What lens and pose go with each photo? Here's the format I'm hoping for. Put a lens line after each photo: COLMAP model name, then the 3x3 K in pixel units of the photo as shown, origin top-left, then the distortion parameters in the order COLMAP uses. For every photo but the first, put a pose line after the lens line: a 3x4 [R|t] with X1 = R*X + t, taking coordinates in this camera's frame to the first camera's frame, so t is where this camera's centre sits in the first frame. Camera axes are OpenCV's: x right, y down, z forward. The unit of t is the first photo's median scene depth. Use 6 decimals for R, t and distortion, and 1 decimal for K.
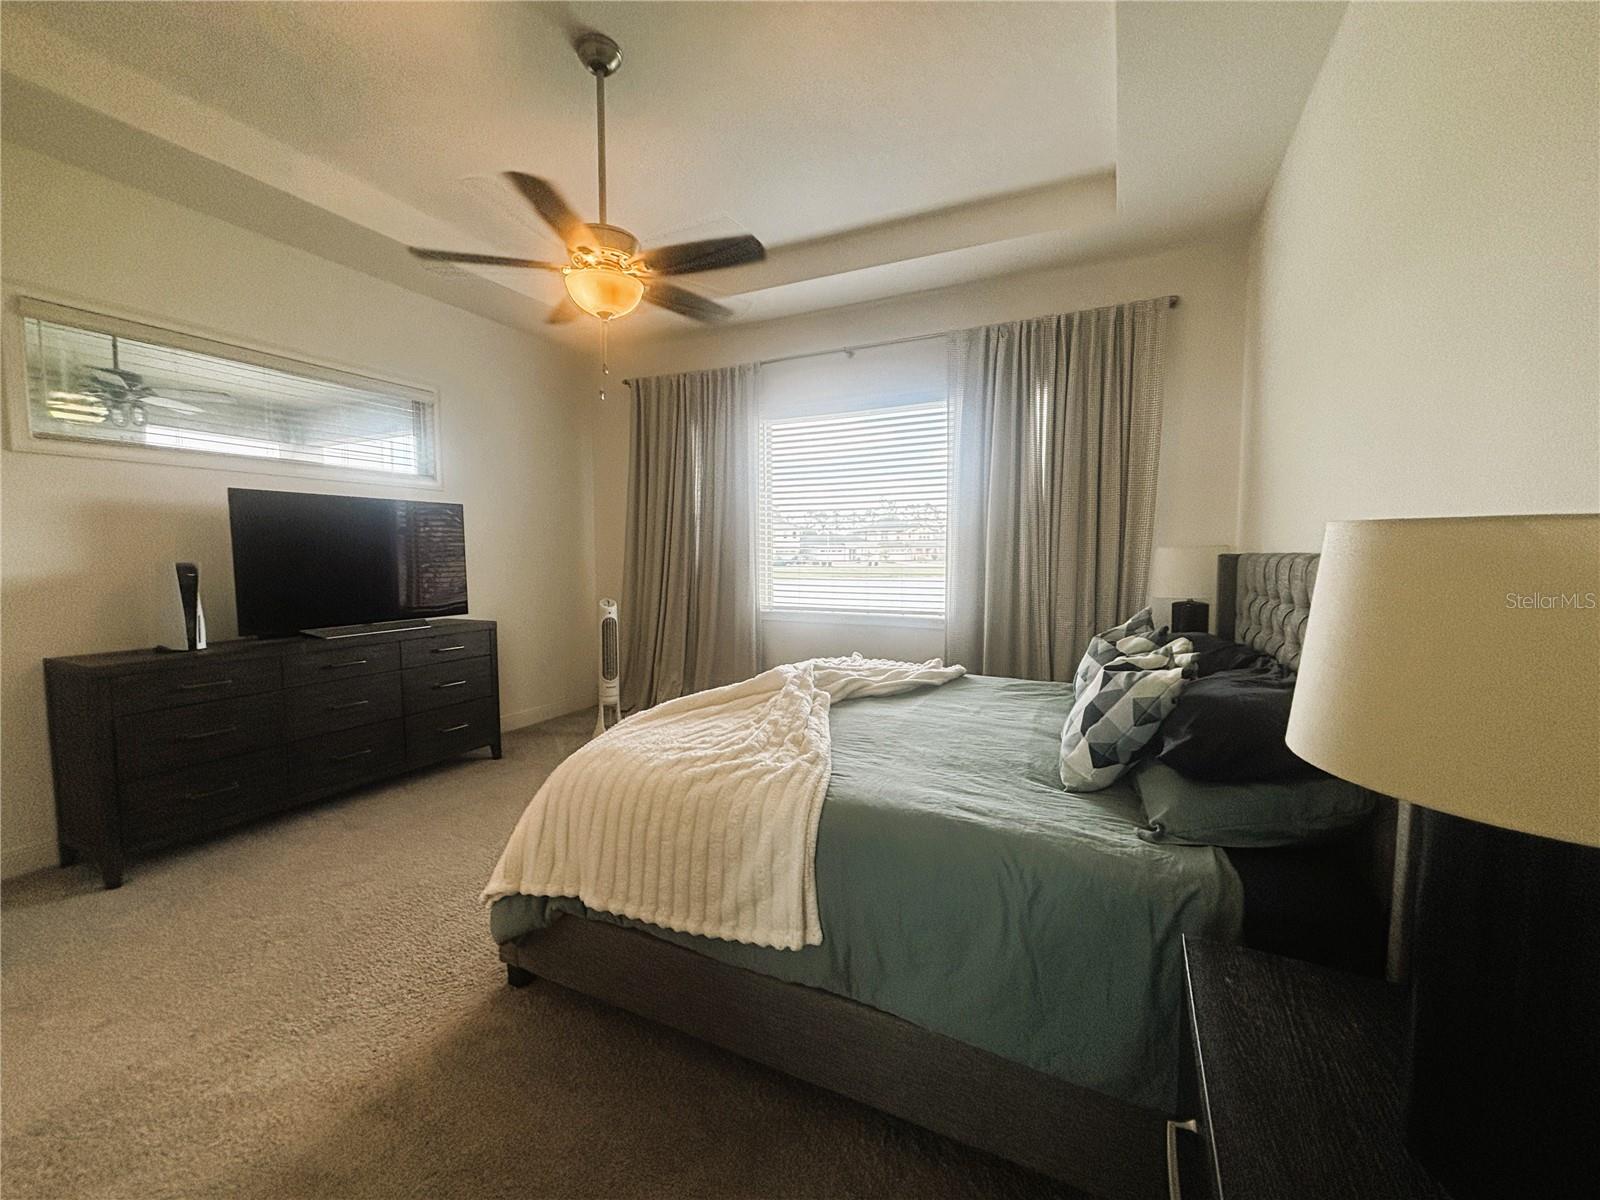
lens RADIAL K [[644.1, 0, 803.6], [0, 644.1, 596.9], [0, 0, 1]] dist [0.000818, -0.000272]
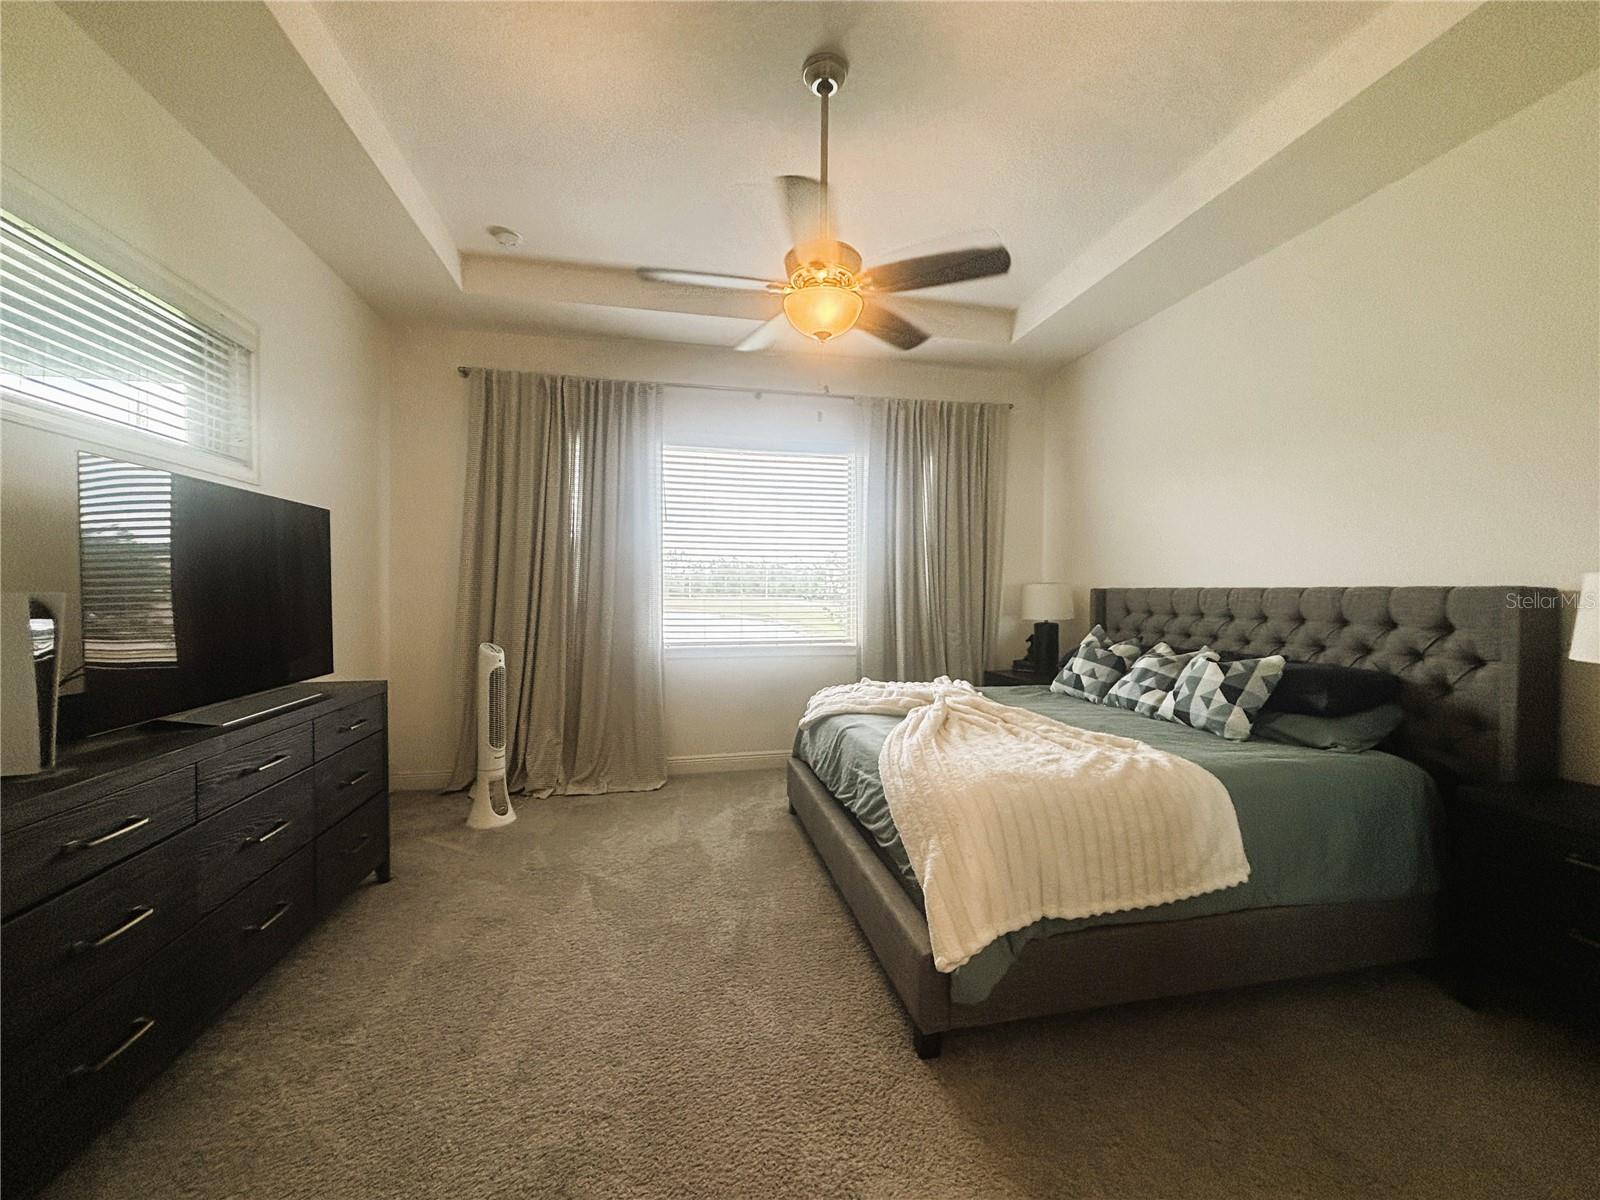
lens RADIAL K [[644.1, 0, 800.8], [0, 644.1, 595.1], [0, 0, 1]] dist [0.000818, -0.000272]
pose [[0.786291, -0.001447, 0.617855, -0.577692], [0.036253, 0.998382, -0.043799, -0.007559], [-0.616792, 0.056838, 0.785071, 0.180046]]
